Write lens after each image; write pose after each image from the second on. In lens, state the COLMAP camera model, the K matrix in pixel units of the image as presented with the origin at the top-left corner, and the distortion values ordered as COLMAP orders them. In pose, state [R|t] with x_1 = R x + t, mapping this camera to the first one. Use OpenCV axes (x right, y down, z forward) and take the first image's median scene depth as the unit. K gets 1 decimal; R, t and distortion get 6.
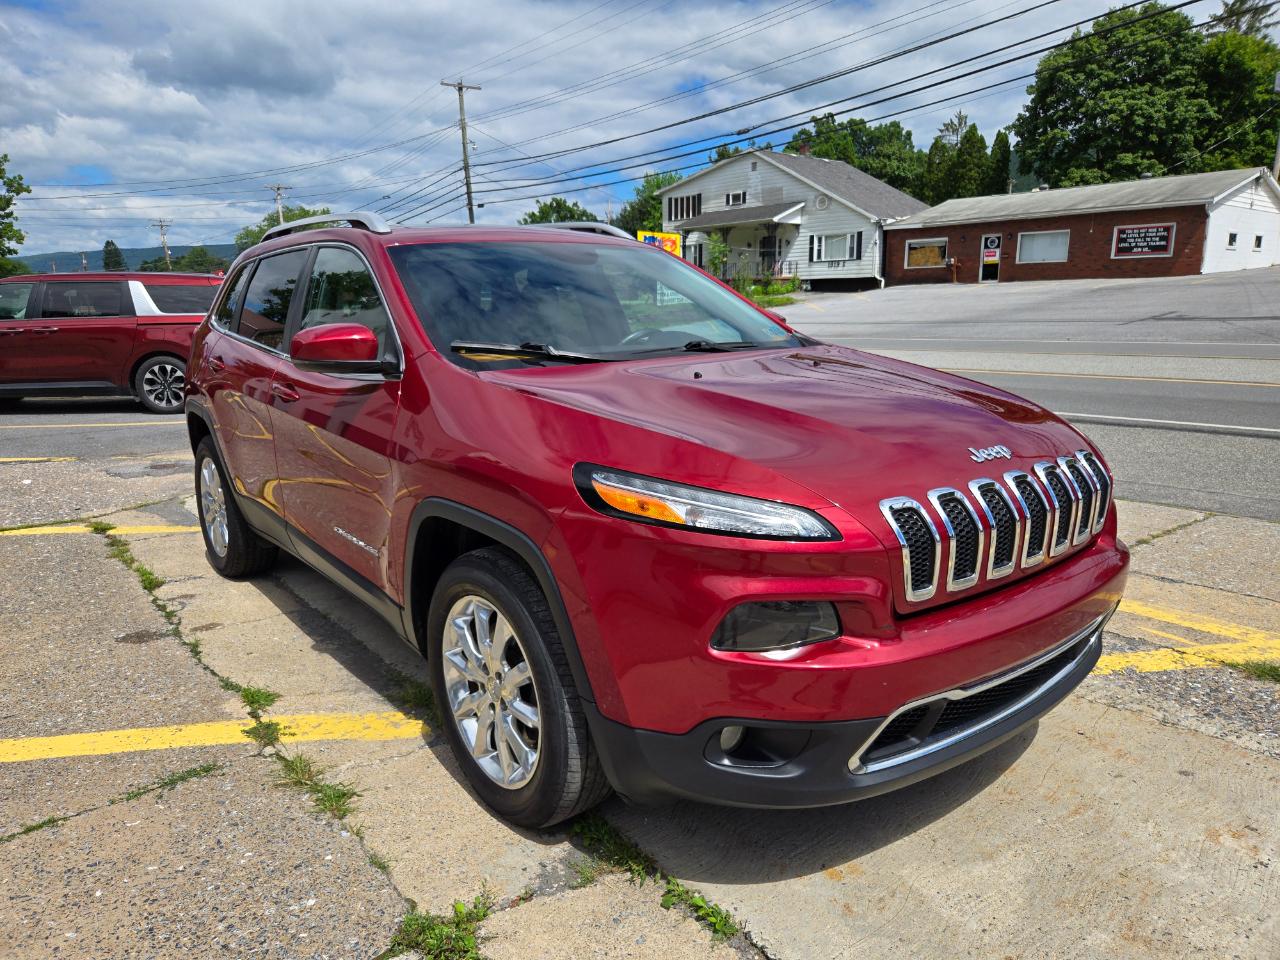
lens RADIAL K [[857.4, 0, 627.8], [0, 857.4, 479.4], [0, 0, 1]] dist [0.064272, -0.045575]
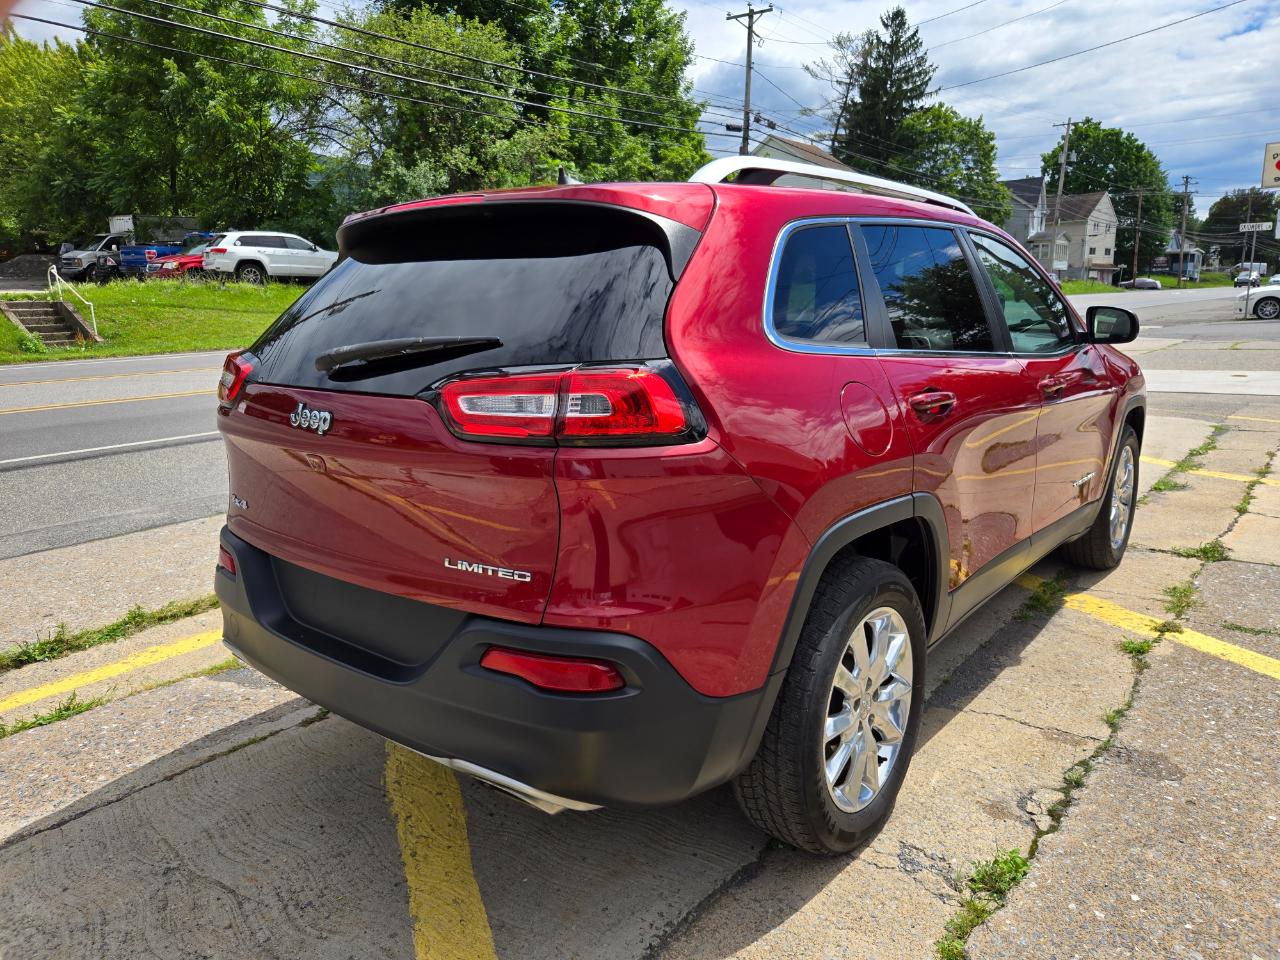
lens RADIAL K [[859.1, 0, 640.5], [0, 859.1, 482.1], [0, 0, 1]] dist [0.065287, -0.046352]
pose [[-0.207852, -0.183116, 0.960867, -0.118098], [0.227698, 0.946278, 0.229591, -0.030681], [-0.951289, 0.266508, -0.154991, 0.153264]]
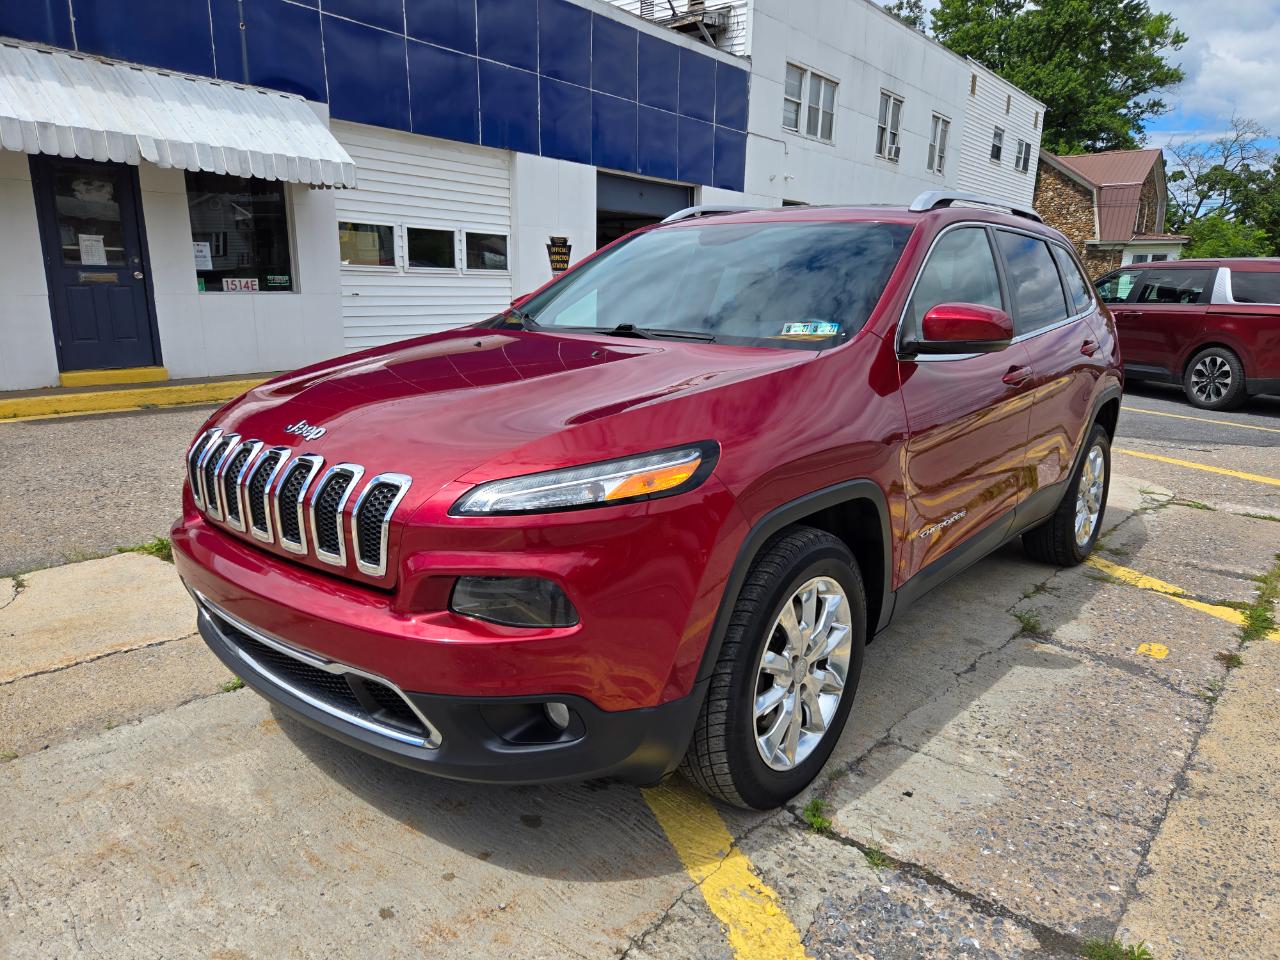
lens RADIAL K [[855.3, 0, 647.3], [0, 855.3, 481.3], [0, 0, 1]] dist [0.075658, -0.058488]
pose [[0.197117, 0.238489, -0.950930, 0.089344], [-0.225341, 0.955012, 0.192802, -0.015589], [0.954131, 0.176279, 0.241991, 0.070029]]
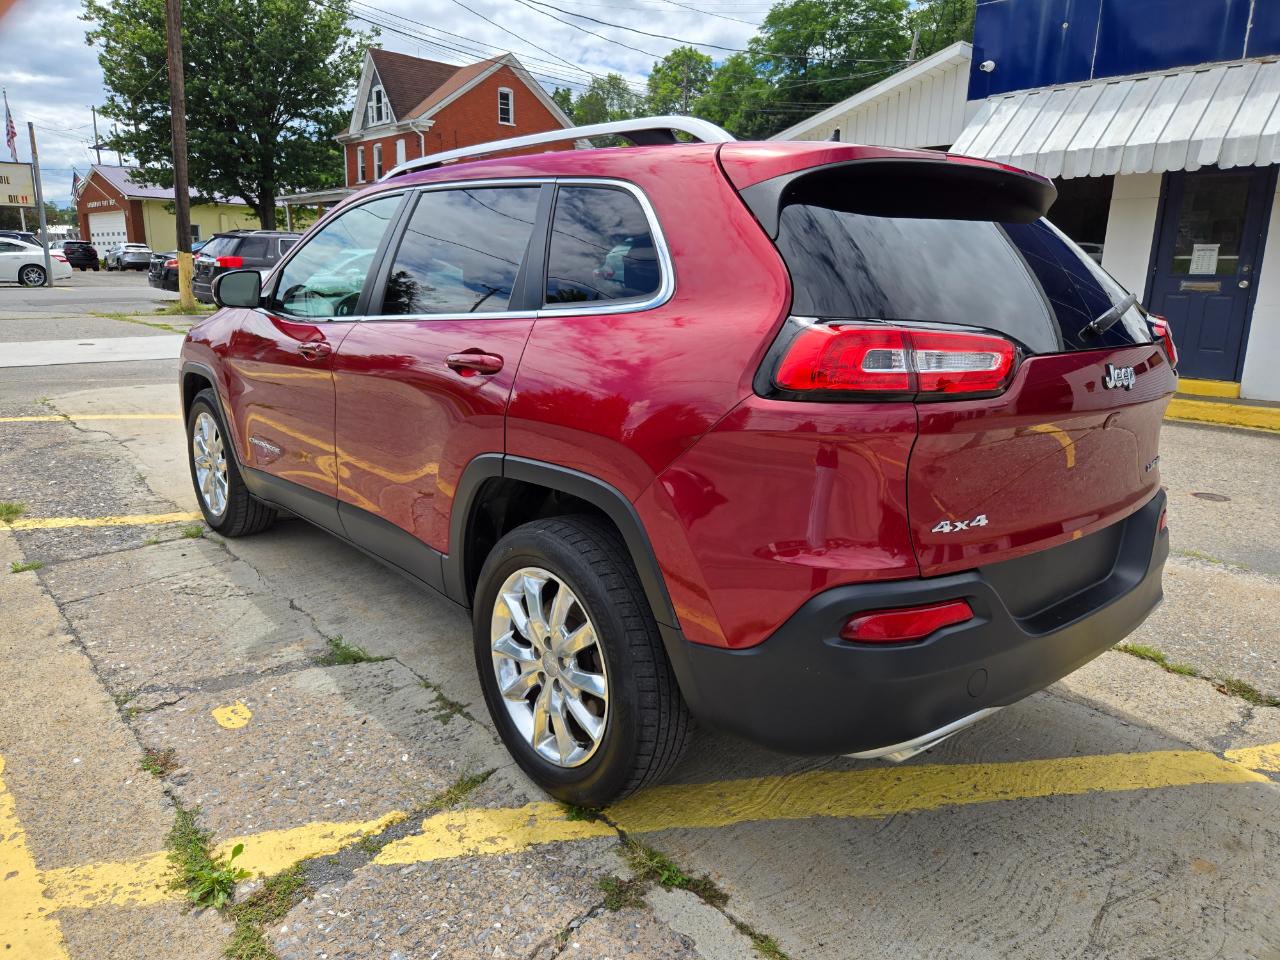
lens RADIAL K [[857.4, 0, 627.8], [0, 857.4, 479.4], [0, 0, 1]] dist [0.064272, -0.045575]
pose [[-0.999058, 0.004552, -0.043165, -0.023277], [-0.014633, 0.900944, 0.433689, -0.044991], [0.040864, 0.433912, -0.900028, 0.217523]]
